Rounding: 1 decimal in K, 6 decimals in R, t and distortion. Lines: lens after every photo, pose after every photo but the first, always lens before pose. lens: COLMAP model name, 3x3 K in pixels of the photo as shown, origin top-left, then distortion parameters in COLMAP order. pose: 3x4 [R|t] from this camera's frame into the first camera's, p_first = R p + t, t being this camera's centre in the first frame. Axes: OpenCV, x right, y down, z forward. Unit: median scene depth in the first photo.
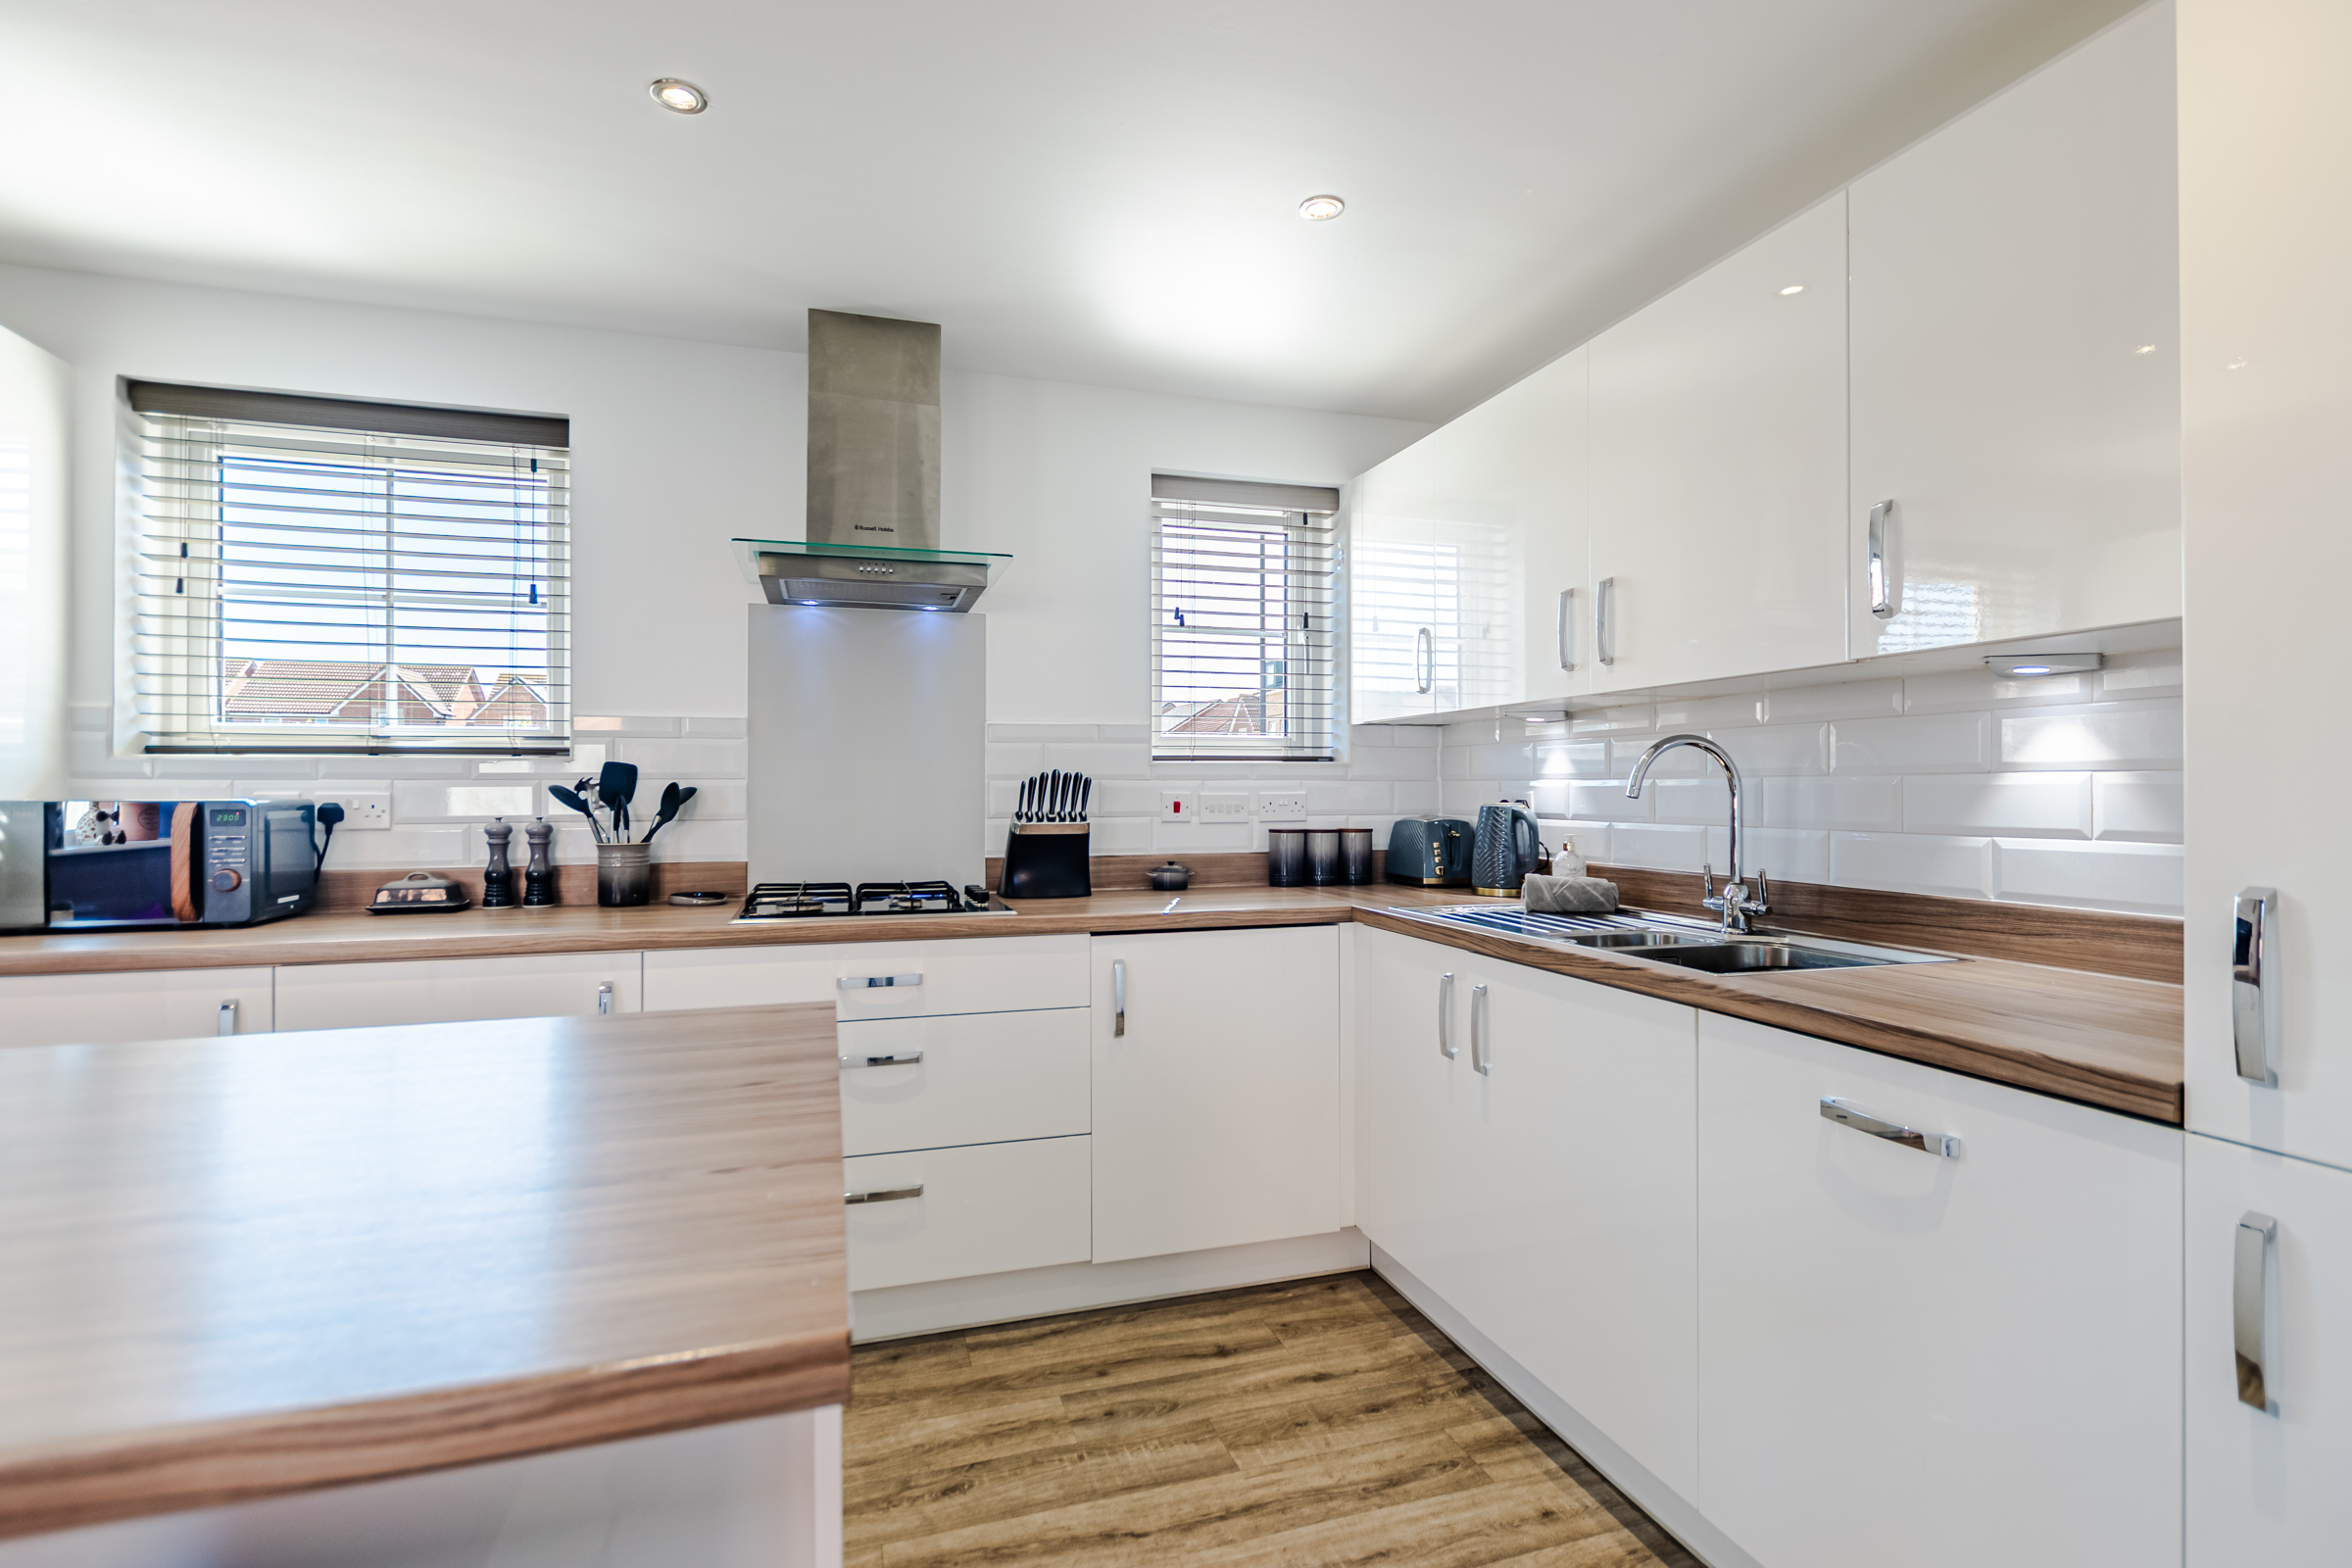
lens RADIAL K [[1102.5, 0, 1183.2], [0, 1102.5, 781.5], [0, 0, 1]] dist [0.003454, -0.005894]
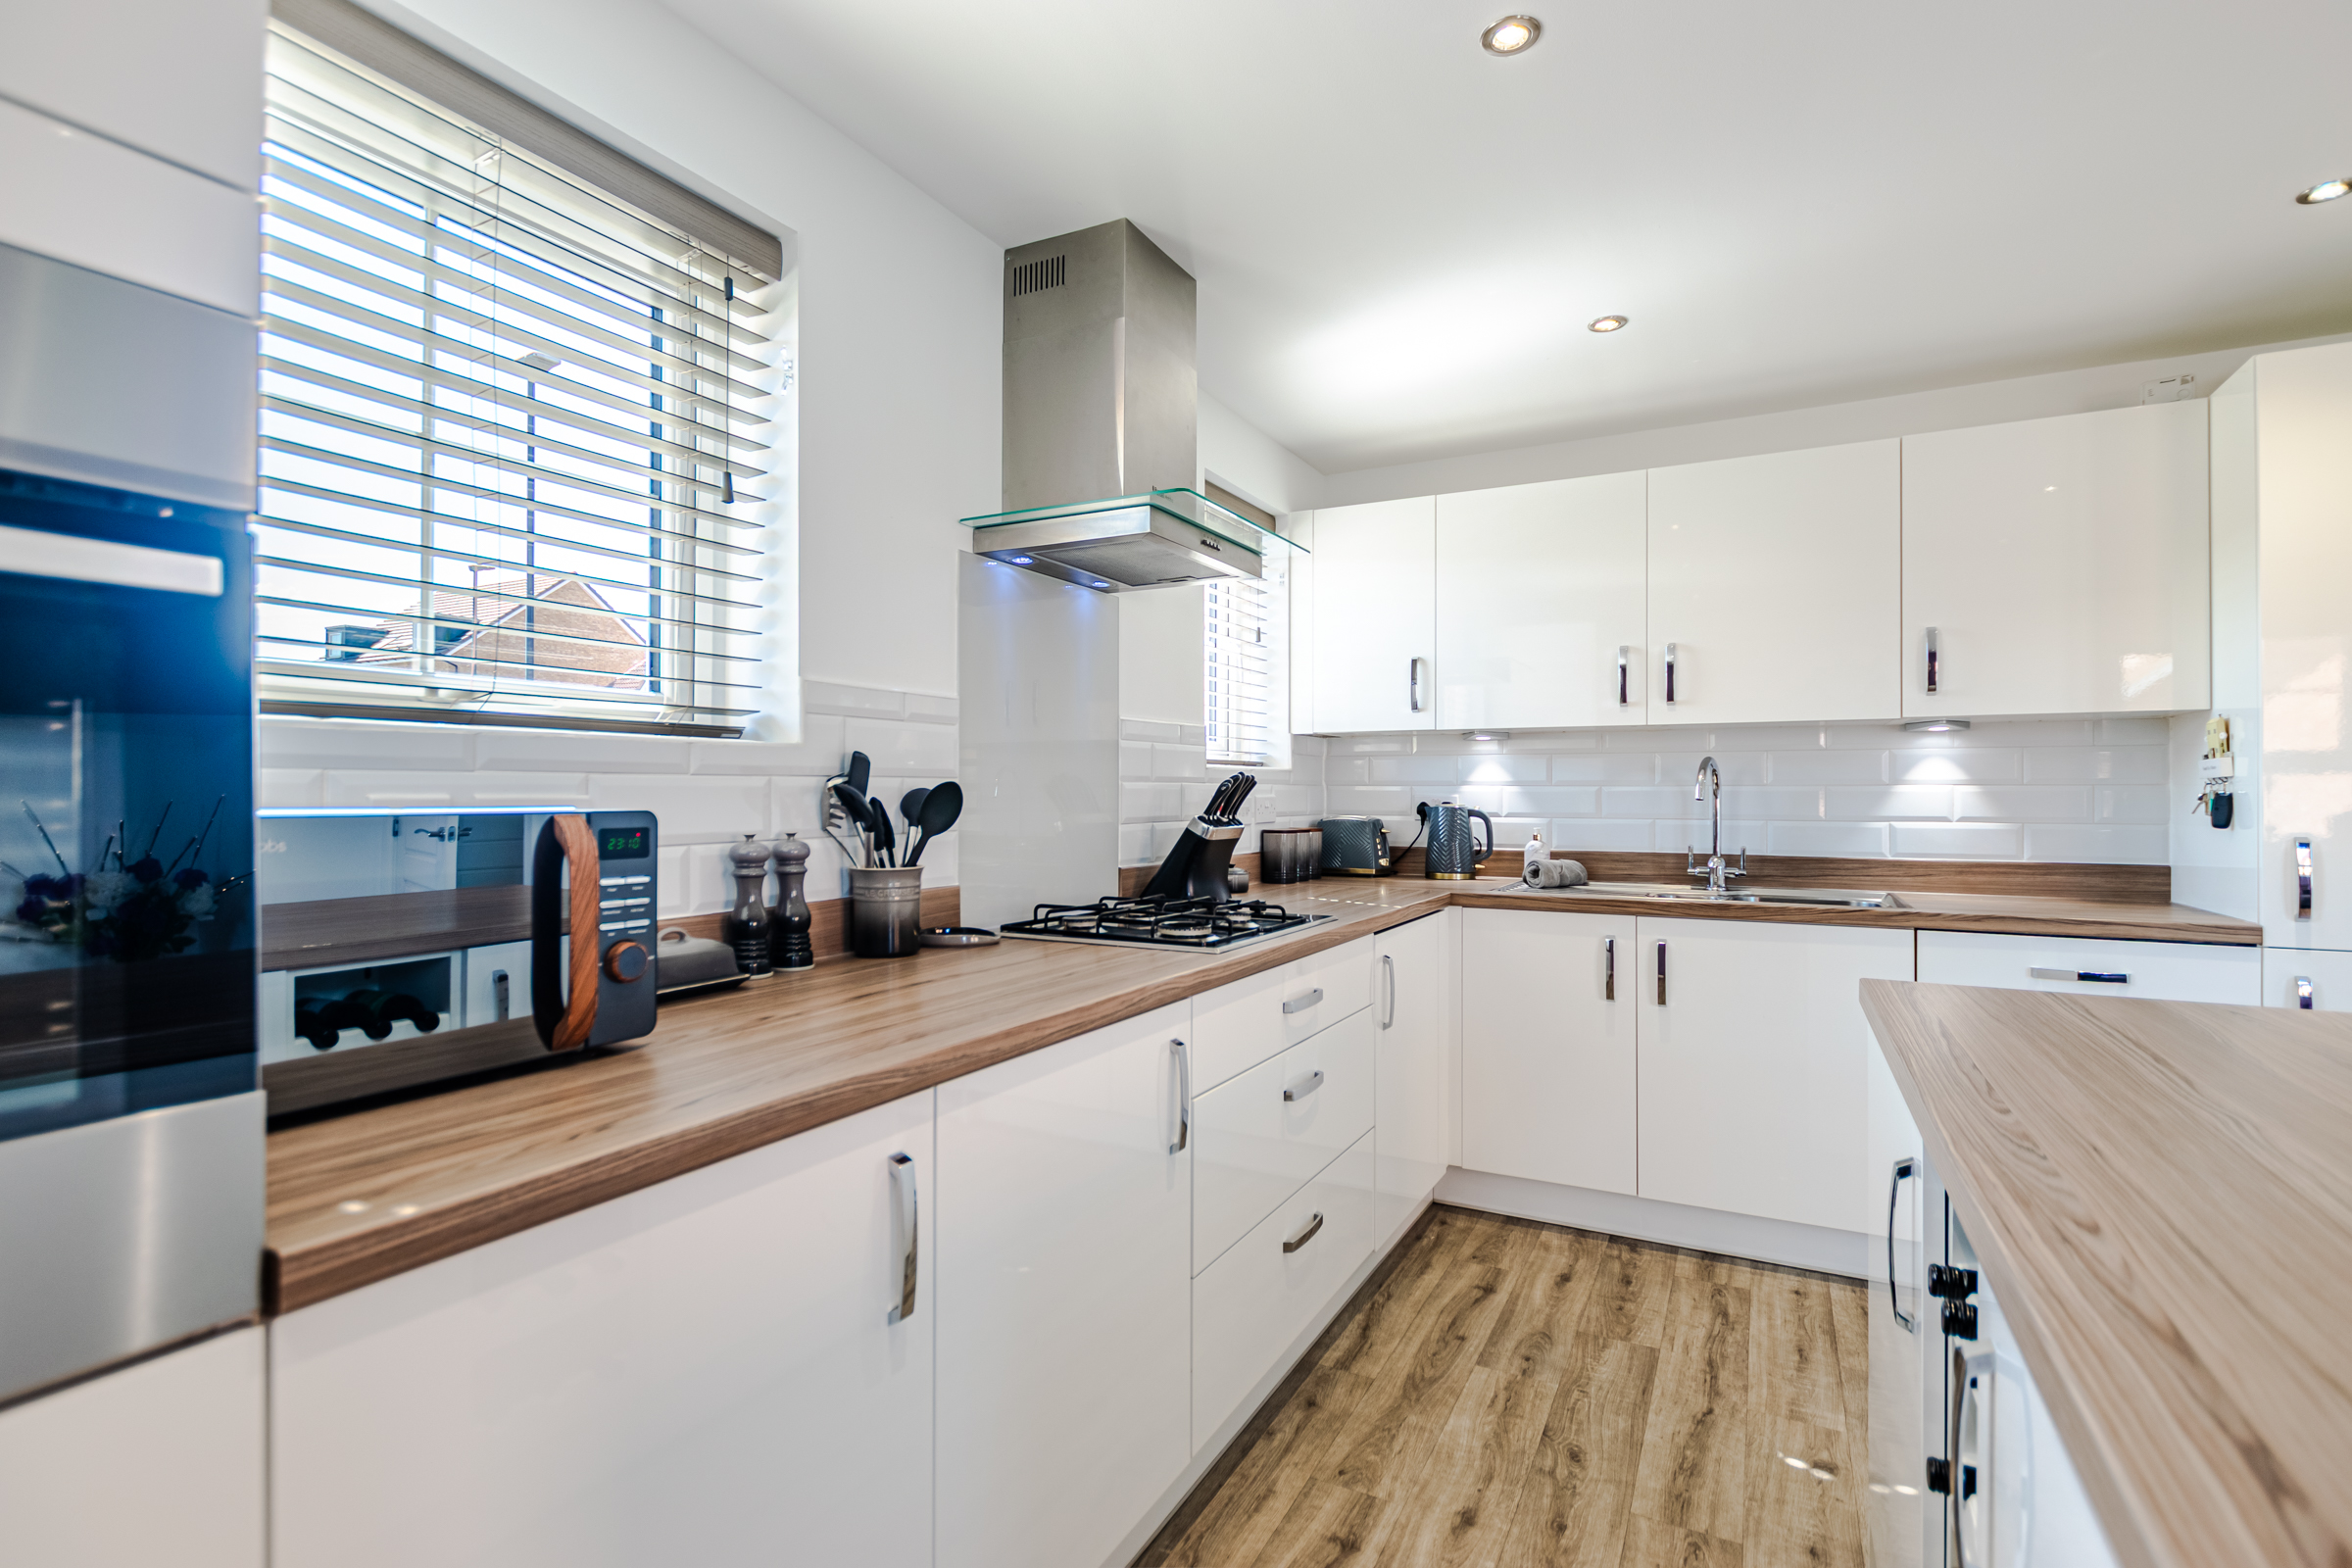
lens RADIAL K [[1102.5, 0, 1169.3], [0, 1102.5, 785.3], [0, 0, 1]] dist [0.003454, -0.005894]
pose [[0.717788, 0.007147, 0.696225, -0.942429], [-0.007904, 0.999967, -0.002116, 0.003584], [-0.696217, -0.003984, 0.717821, 0.394203]]
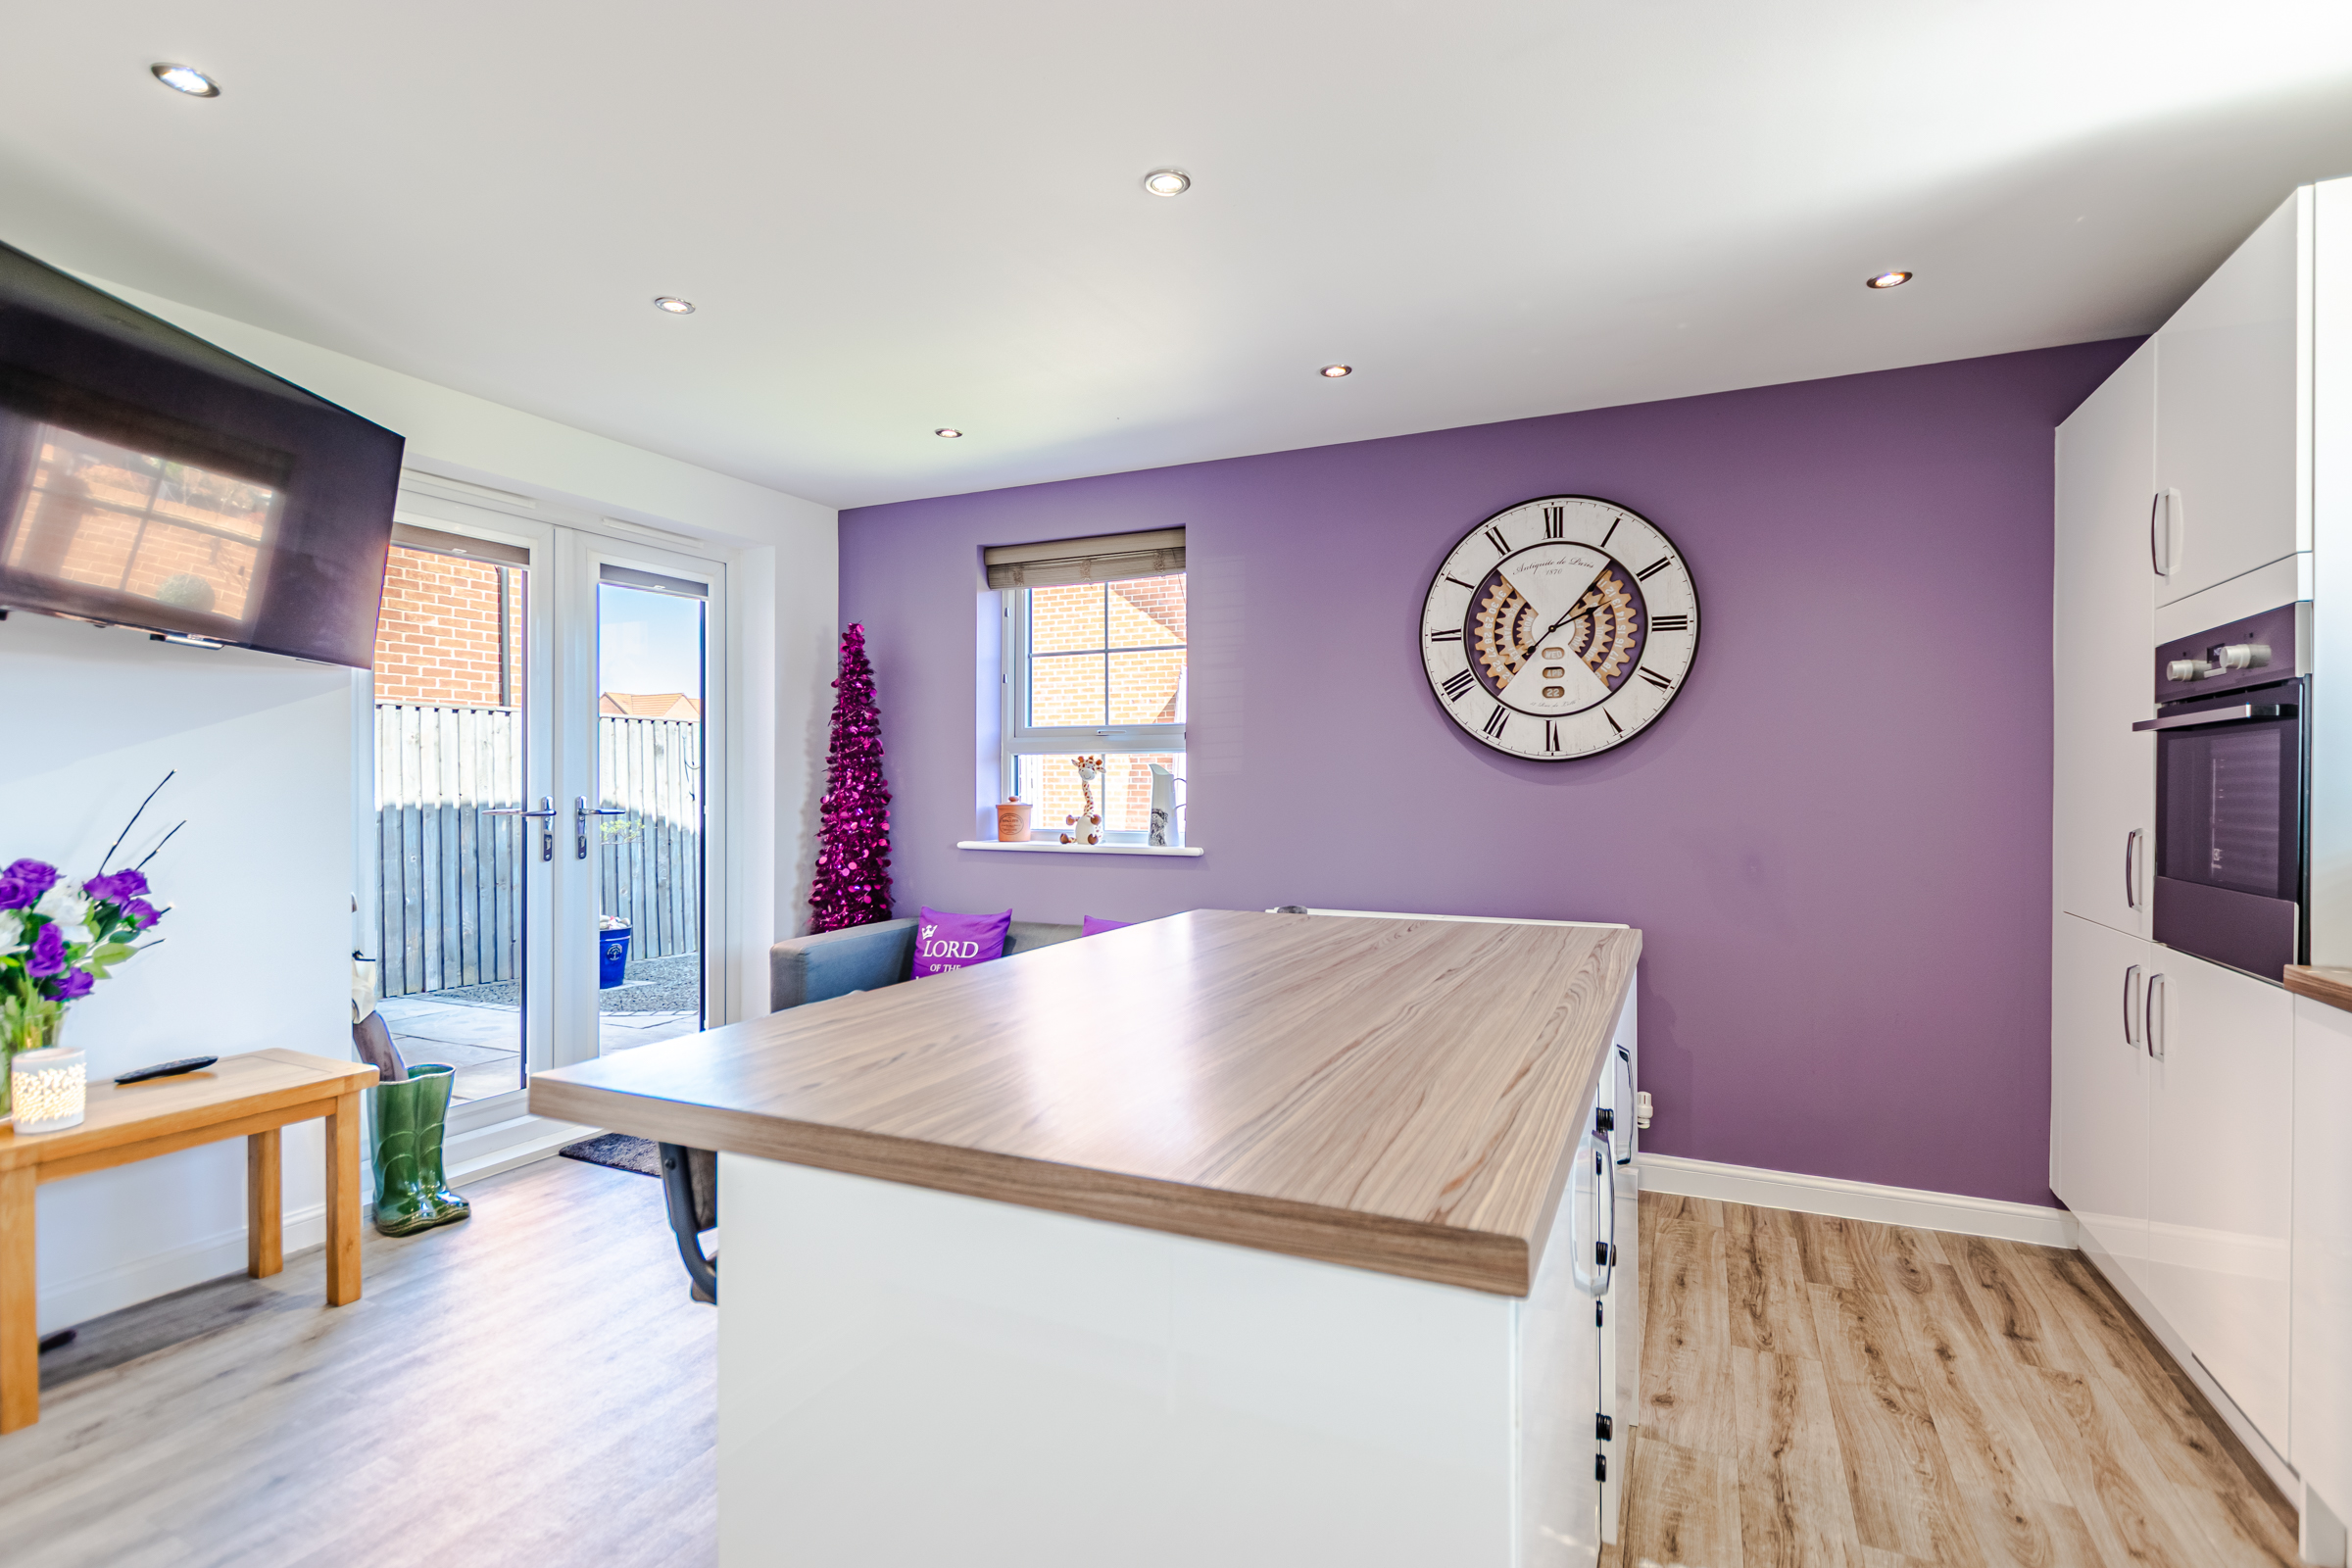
lens RADIAL K [[1102.5, 0, 1261.4], [0, 1102.5, 697.5], [0, 0, 1]] dist [0.003454, -0.005894]
pose [[-0.633993, -0.052059, -0.771584, 1.195852], [0.014027, 0.996793, -0.078779, 0.013420], [0.773211, -0.060768, -0.631230, 1.078315]]
